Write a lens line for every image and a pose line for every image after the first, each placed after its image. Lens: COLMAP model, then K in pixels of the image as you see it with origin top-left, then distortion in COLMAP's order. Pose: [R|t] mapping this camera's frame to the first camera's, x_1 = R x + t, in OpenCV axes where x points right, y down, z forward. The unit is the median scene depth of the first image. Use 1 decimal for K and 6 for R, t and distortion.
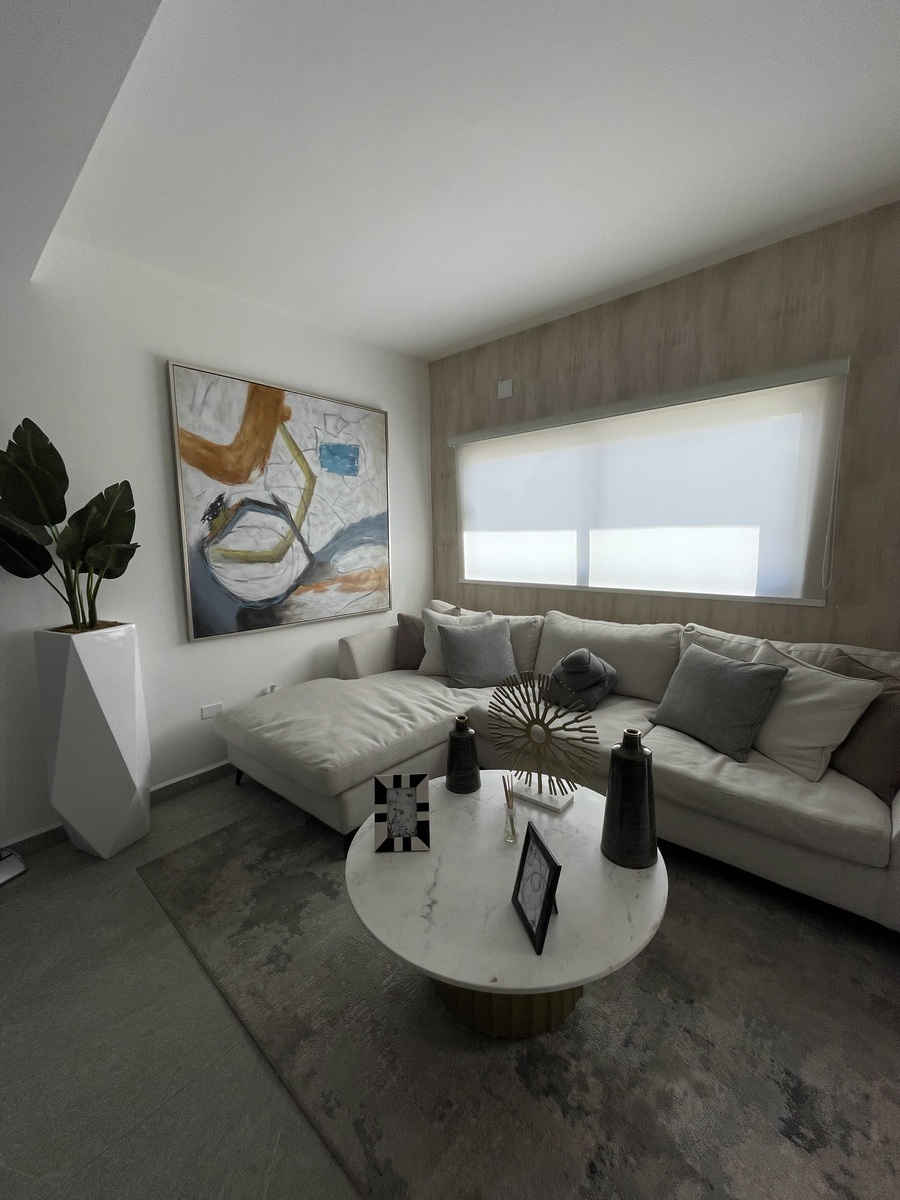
lens RADIAL K [[484.2, 0, 450.3], [0, 484.2, 598.7], [0, 0, 1]] dist [-0.002161, 0.000952]
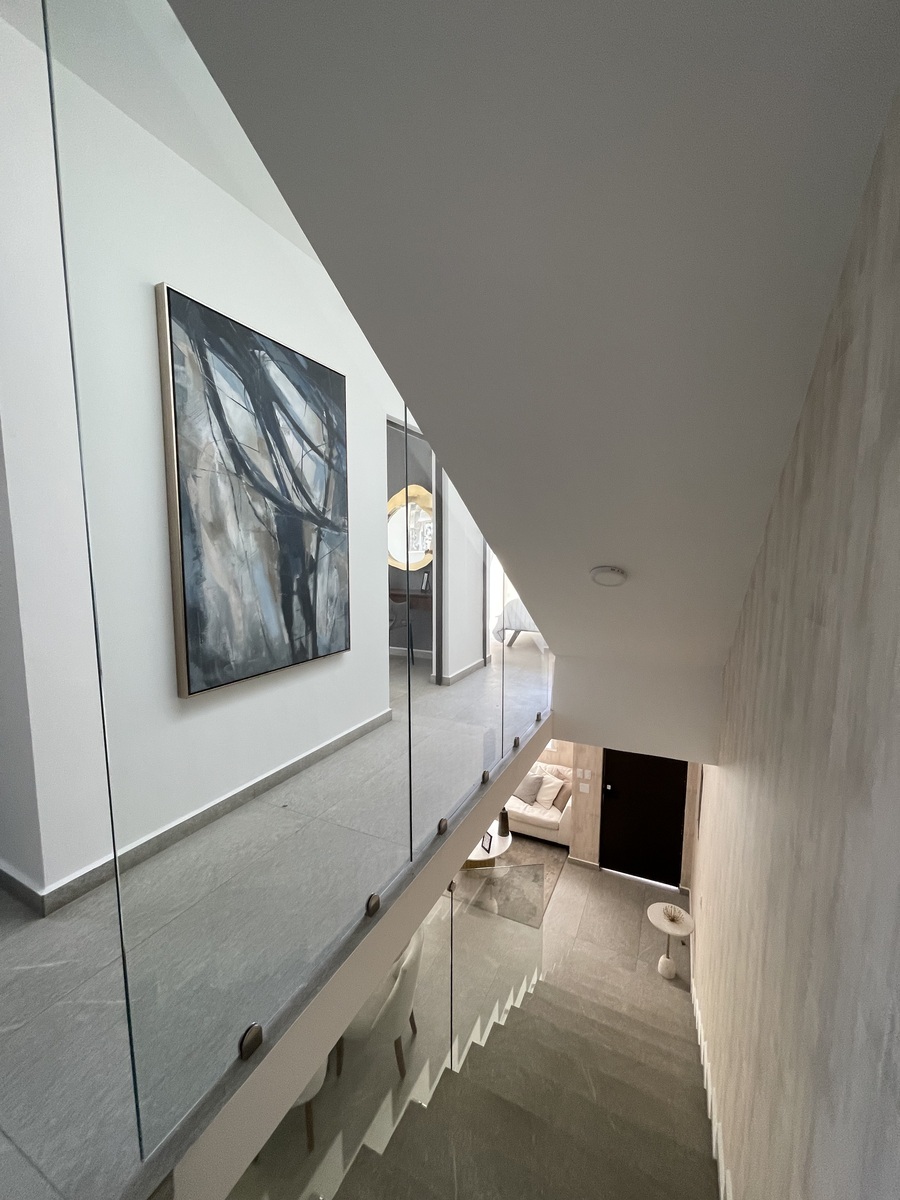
lens RADIAL K [[484.2, 0, 450.0], [0, 484.2, 600.6], [0, 0, 1]] dist [-0.002161, 0.000952]
pose [[0.963348, -0.011448, 0.268010, -1.001432], [0.020591, 0.999297, -0.031330, -1.172921], [-0.267463, 0.035700, 0.962907, -2.542898]]
